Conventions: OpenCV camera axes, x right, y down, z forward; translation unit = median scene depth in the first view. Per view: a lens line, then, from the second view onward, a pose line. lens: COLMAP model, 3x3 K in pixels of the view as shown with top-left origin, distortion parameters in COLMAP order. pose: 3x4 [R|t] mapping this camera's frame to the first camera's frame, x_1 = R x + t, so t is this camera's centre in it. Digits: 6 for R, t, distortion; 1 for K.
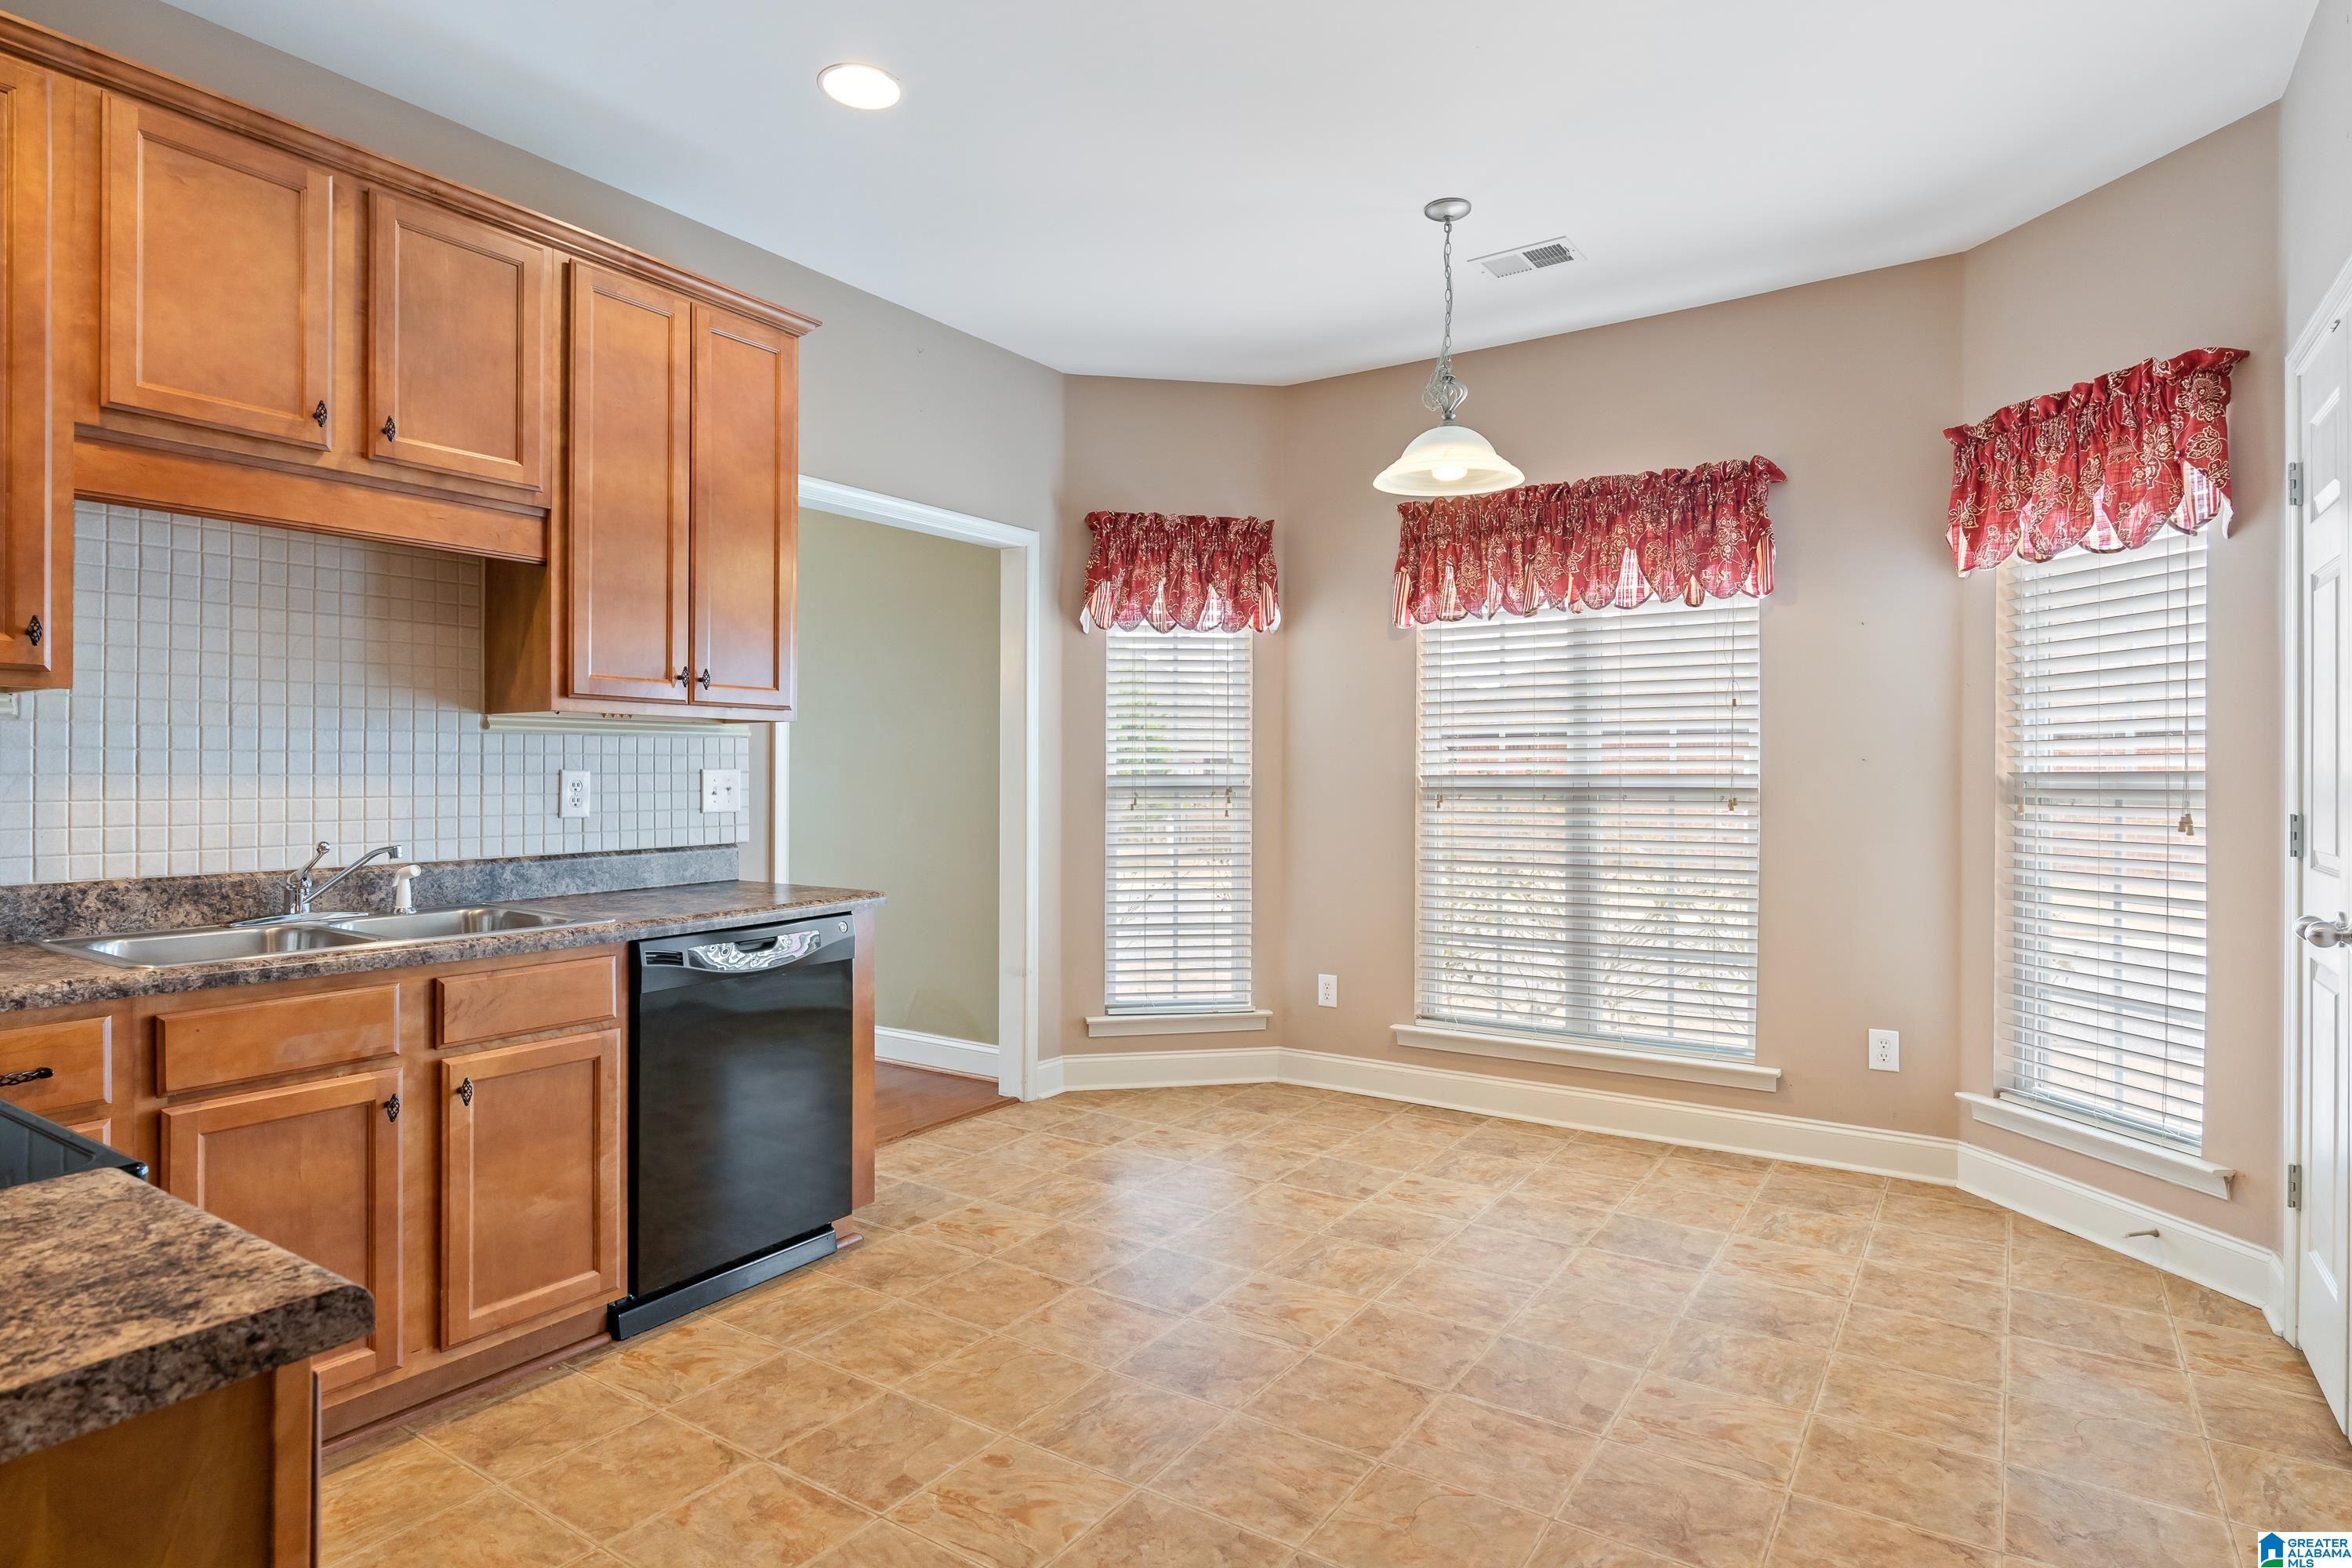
lens RADIAL K [[1251.9, 0, 1202.3], [0, 1251.9, 766.8], [0, 0, 1]] dist [-0.002099, -0.001232]
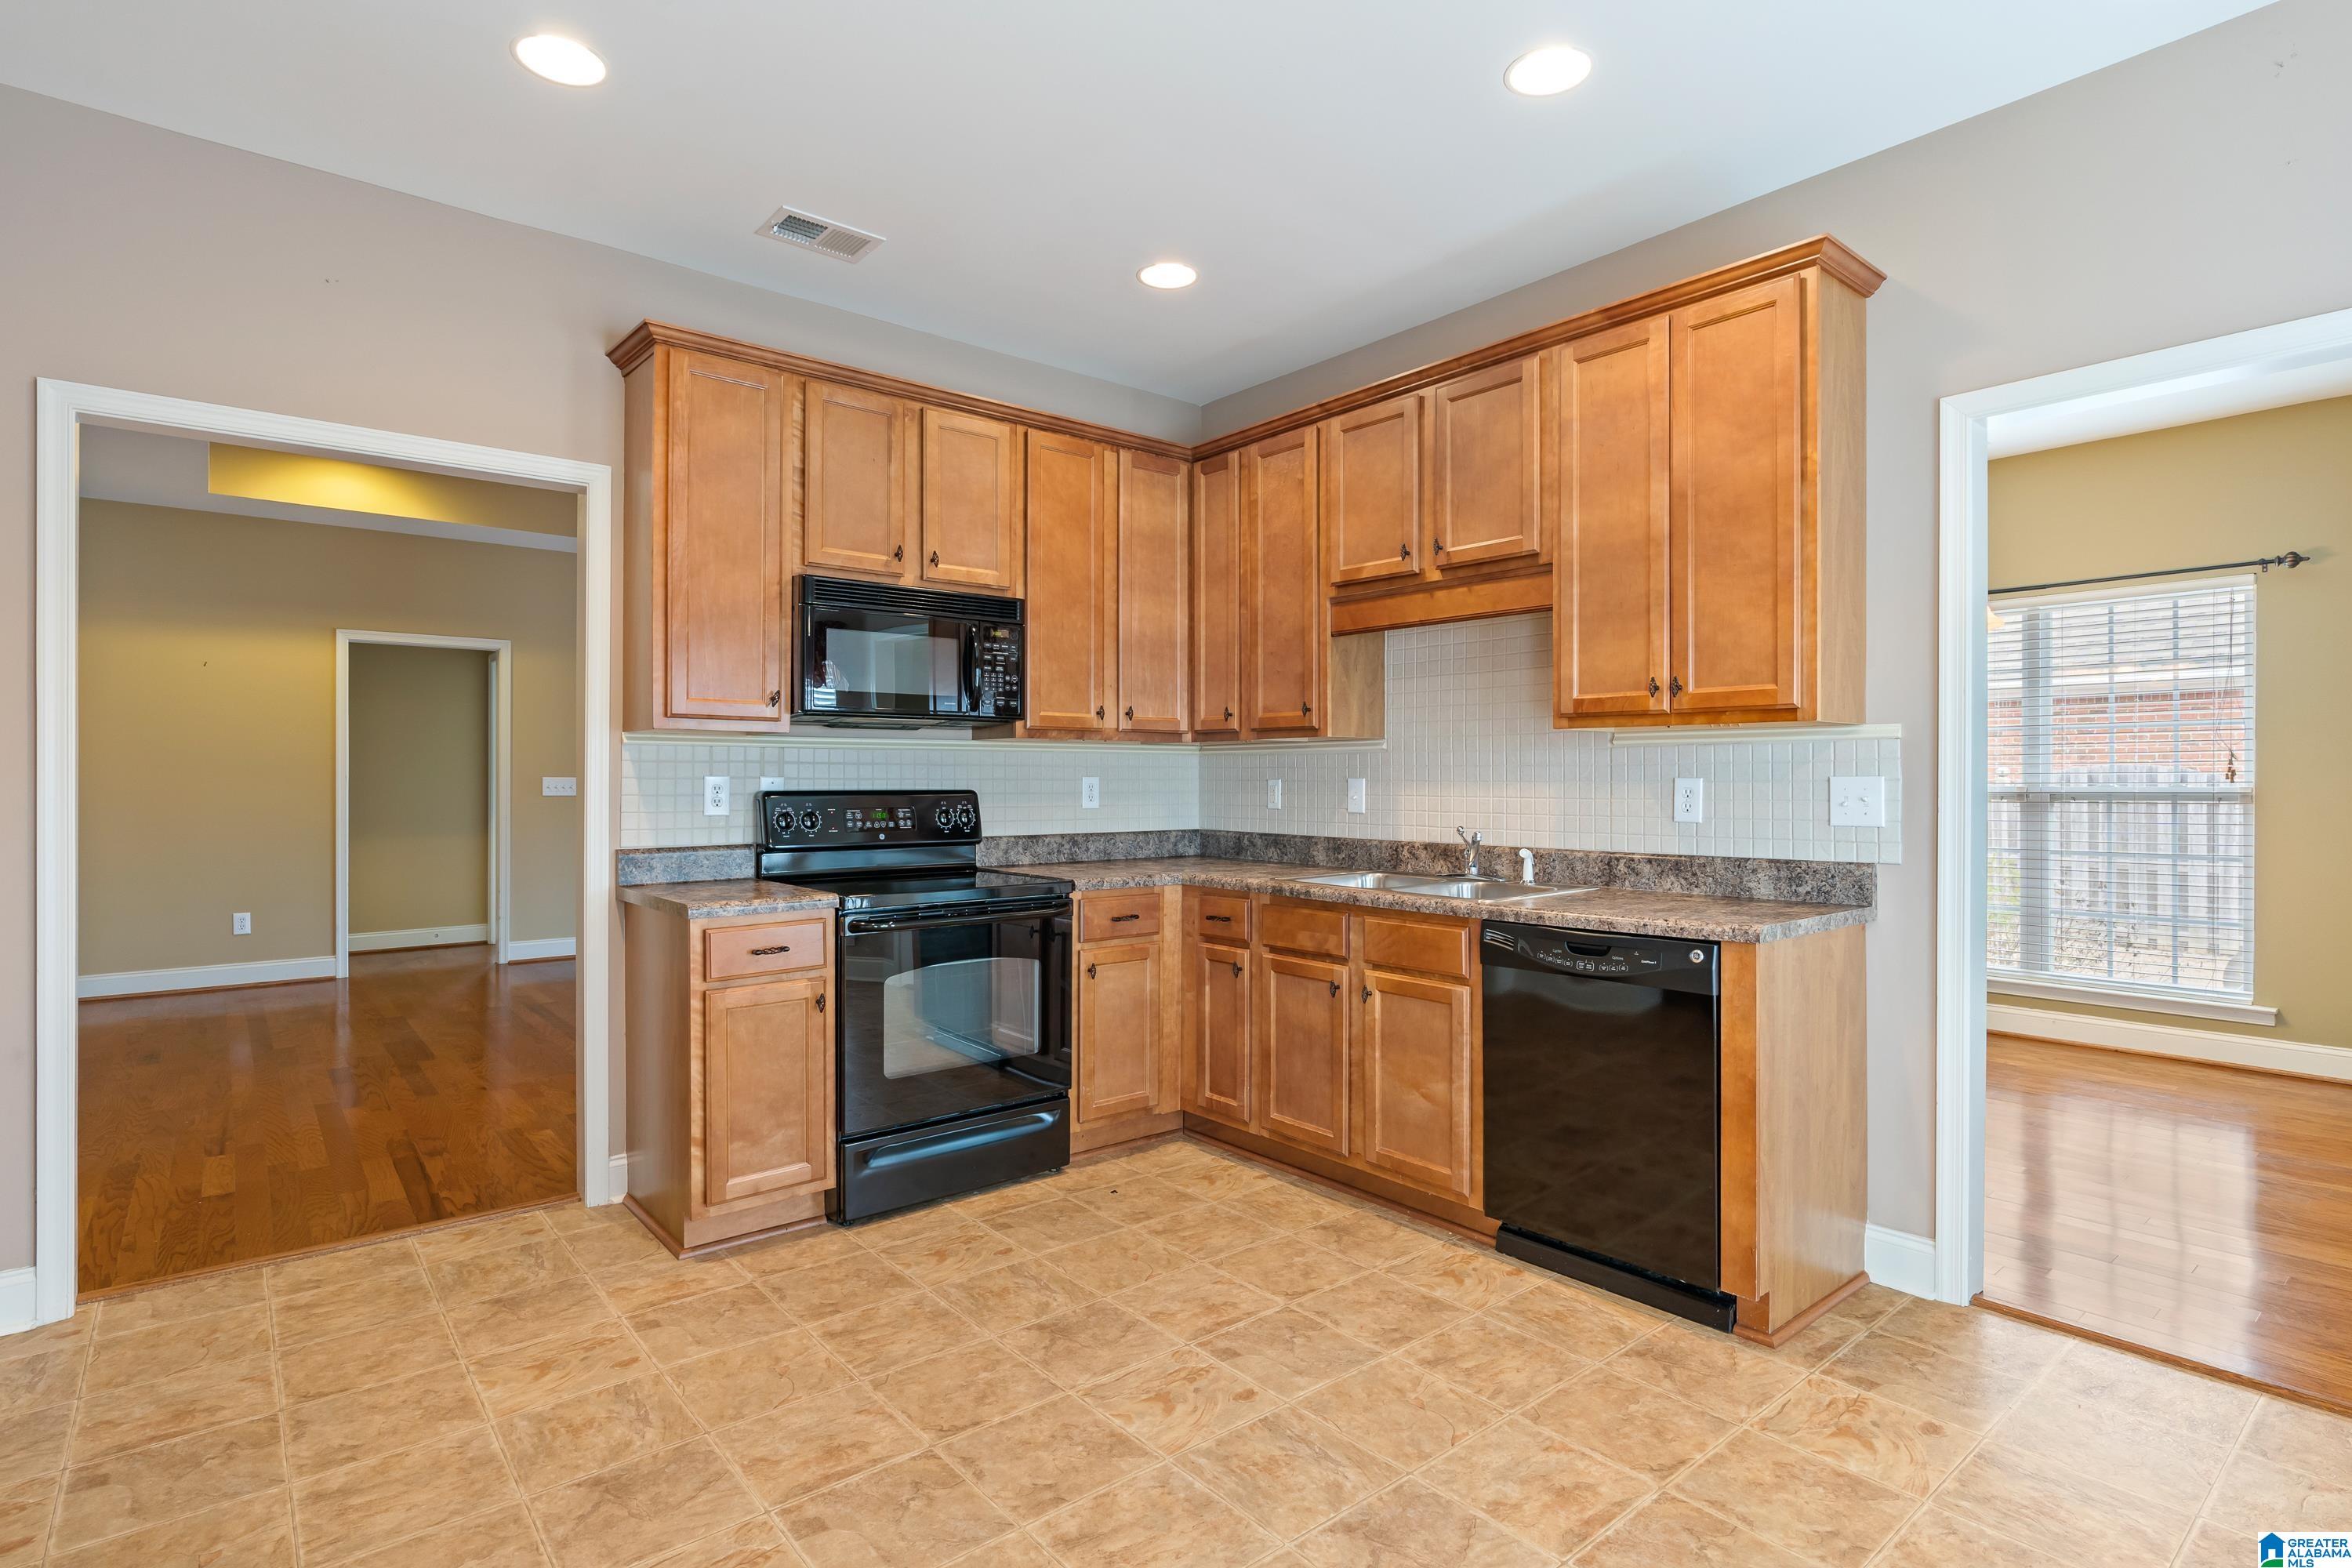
lens RADIAL K [[1184.4, 0, 1163.9], [0, 1184.4, 774.4], [0, 0, 1]] dist [-0.004995, 0.003989]
pose [[-0.300627, -0.001943, -0.953740, 0.622214], [0.004619, 0.999983, -0.003493, 0.000324], [0.953730, -0.005455, -0.300613, 0.892732]]
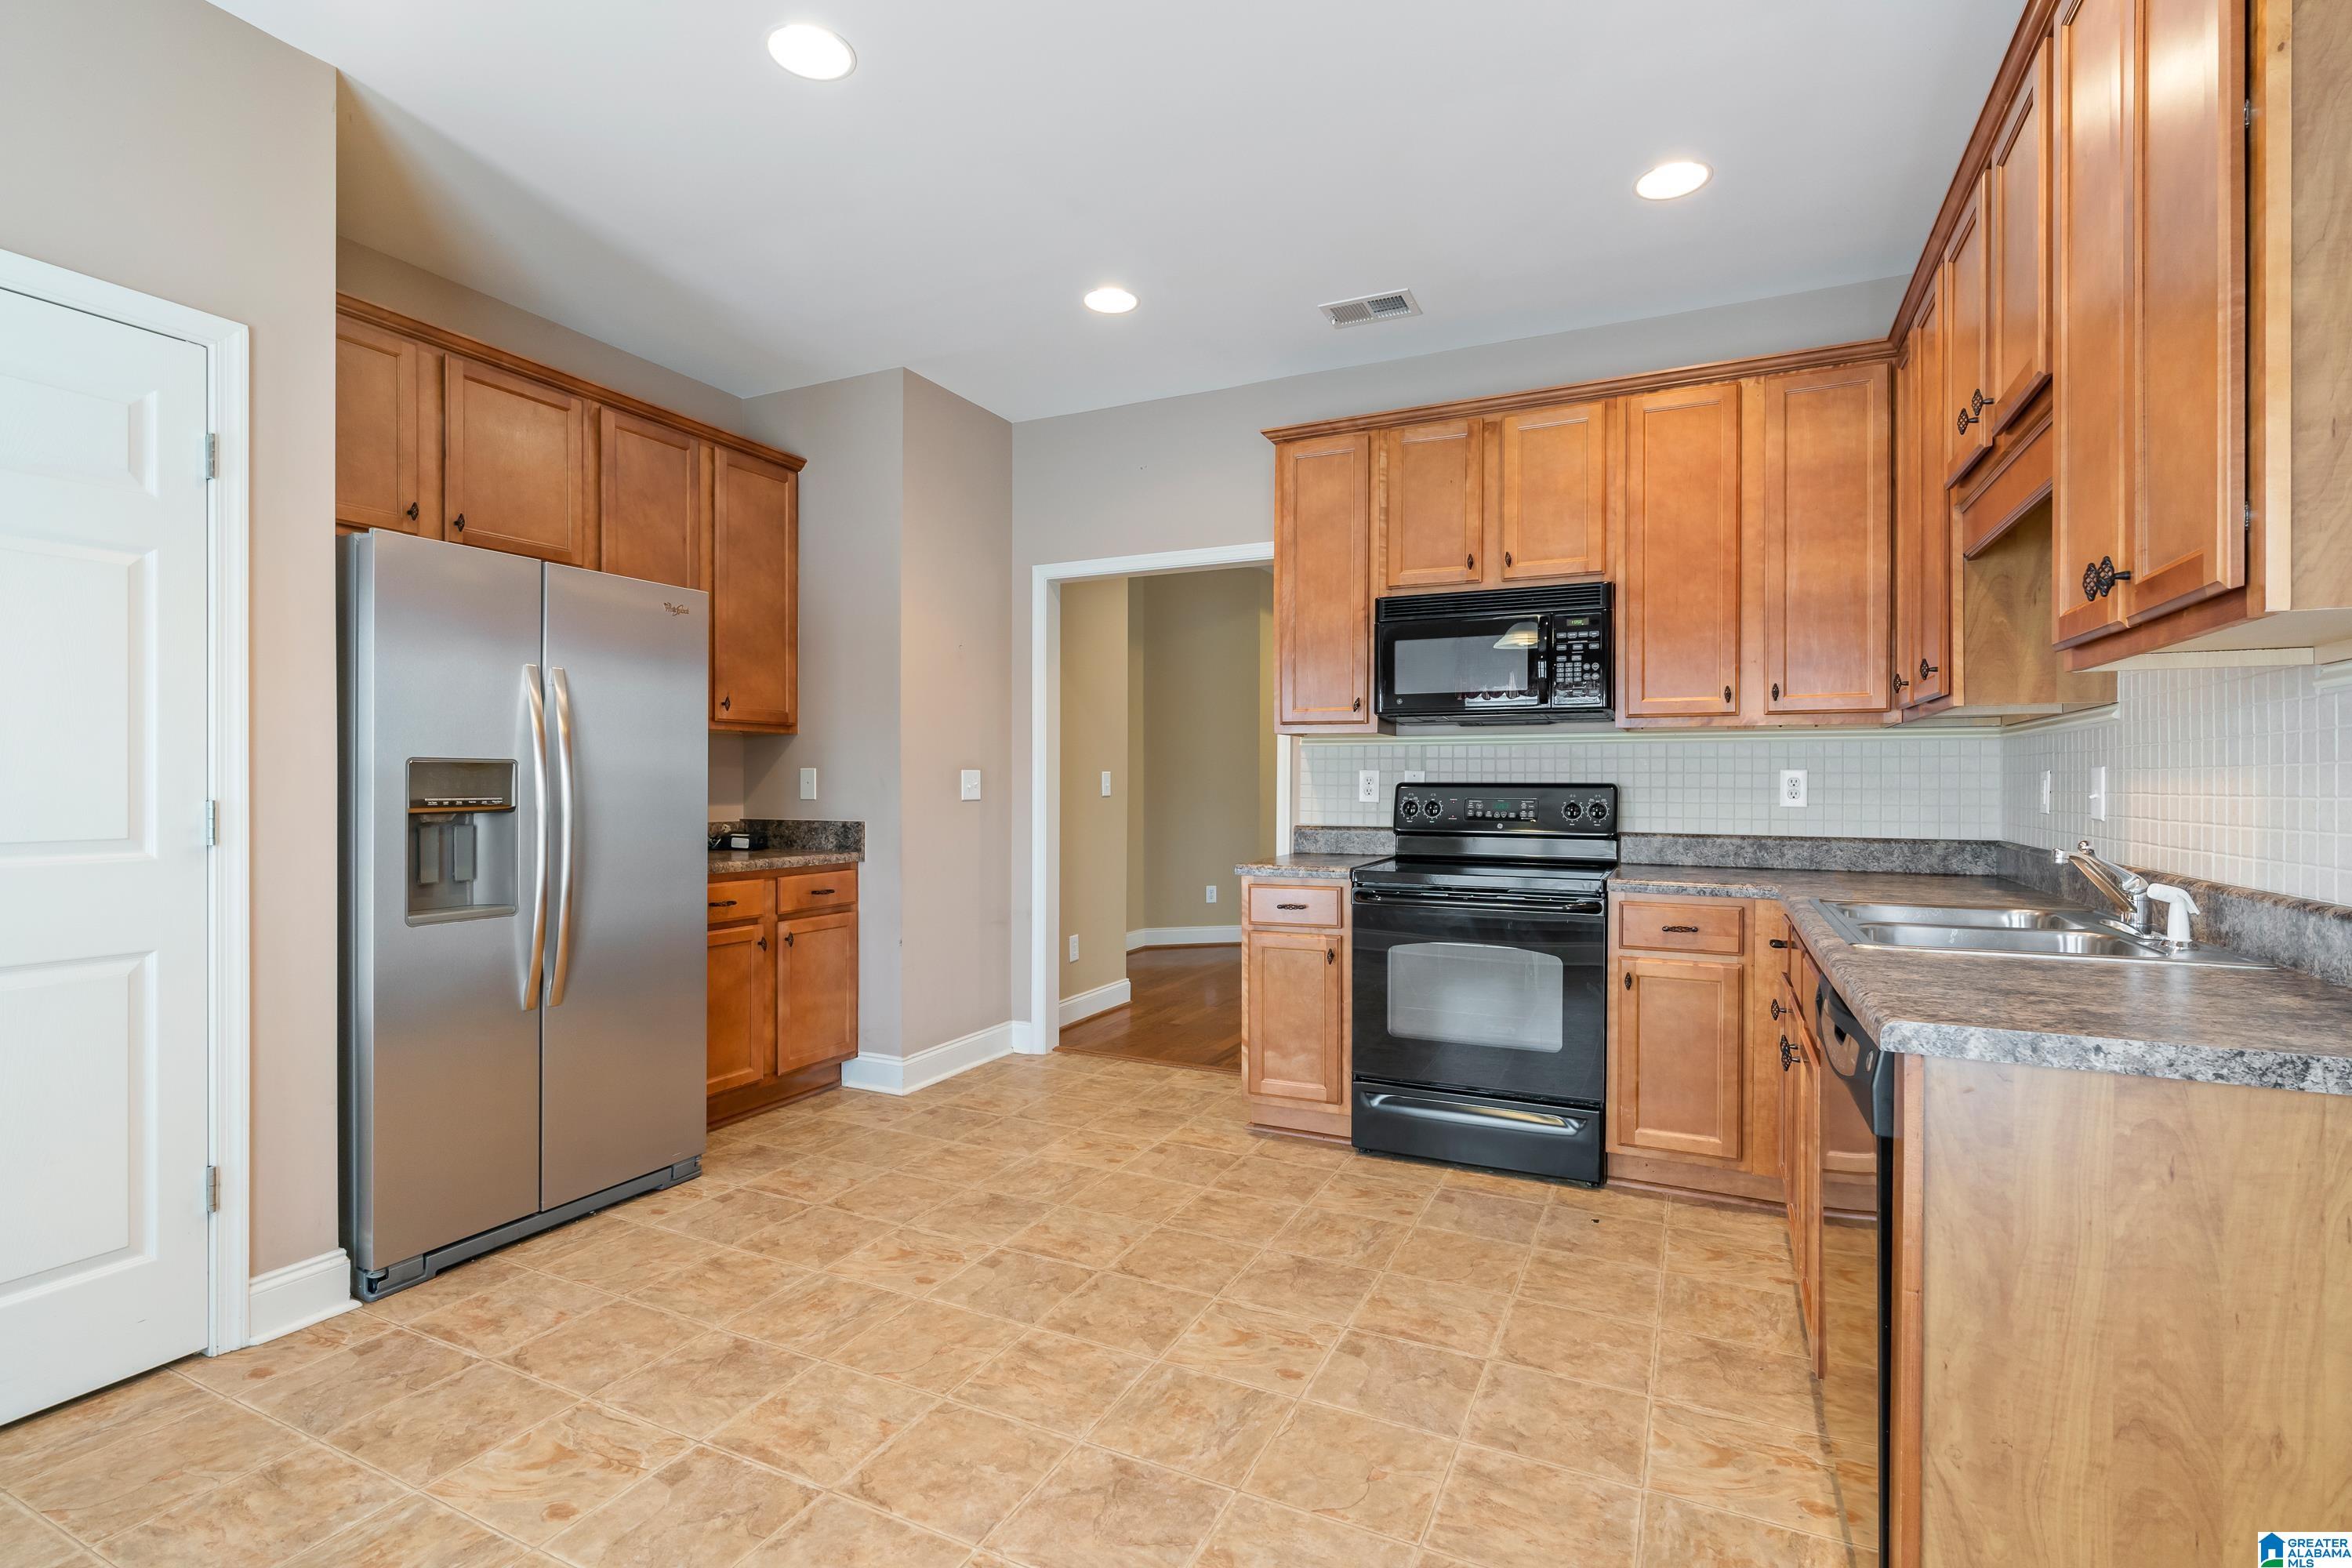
lens RADIAL K [[1090.1, 0, 1174.5], [0, 1090.1, 781.1], [0, 0, 1]] dist [-0.006136, 0.002893]
pose [[-0.992685, -0.003906, -0.120673, 0.042732], [-0.002909, 0.999960, -0.008436, 0.020650], [0.120701, -0.008023, -0.992657, 1.400785]]
